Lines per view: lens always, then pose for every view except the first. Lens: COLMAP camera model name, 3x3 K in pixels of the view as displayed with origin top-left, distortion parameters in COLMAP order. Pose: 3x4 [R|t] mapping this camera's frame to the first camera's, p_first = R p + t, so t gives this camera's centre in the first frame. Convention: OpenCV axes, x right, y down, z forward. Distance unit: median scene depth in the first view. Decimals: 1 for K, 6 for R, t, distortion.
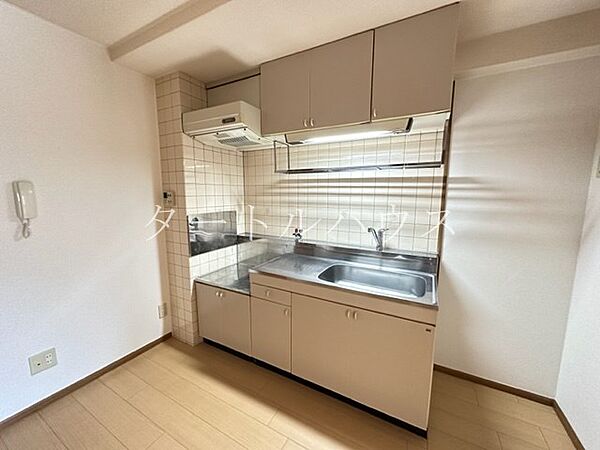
lens RADIAL K [[241.4, 0, 298.3], [0, 241.4, 225.3], [0, 0, 1]] dist [-0.000340, 0.000766]
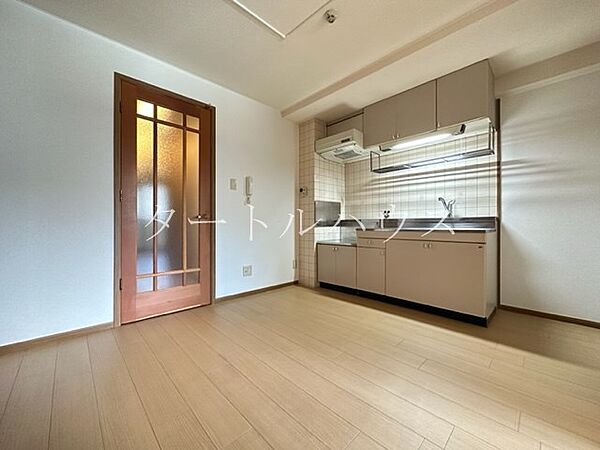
lens RADIAL K [[241.4, 0, 298.0], [0, 241.4, 226.9], [0, 0, 1]] dist [-0.000340, 0.000766]
pose [[0.955273, -0.003668, -0.295702, -0.096033], [-0.033145, 0.992295, -0.119384, 0.362268], [0.293862, 0.123846, 0.947791, -0.603587]]
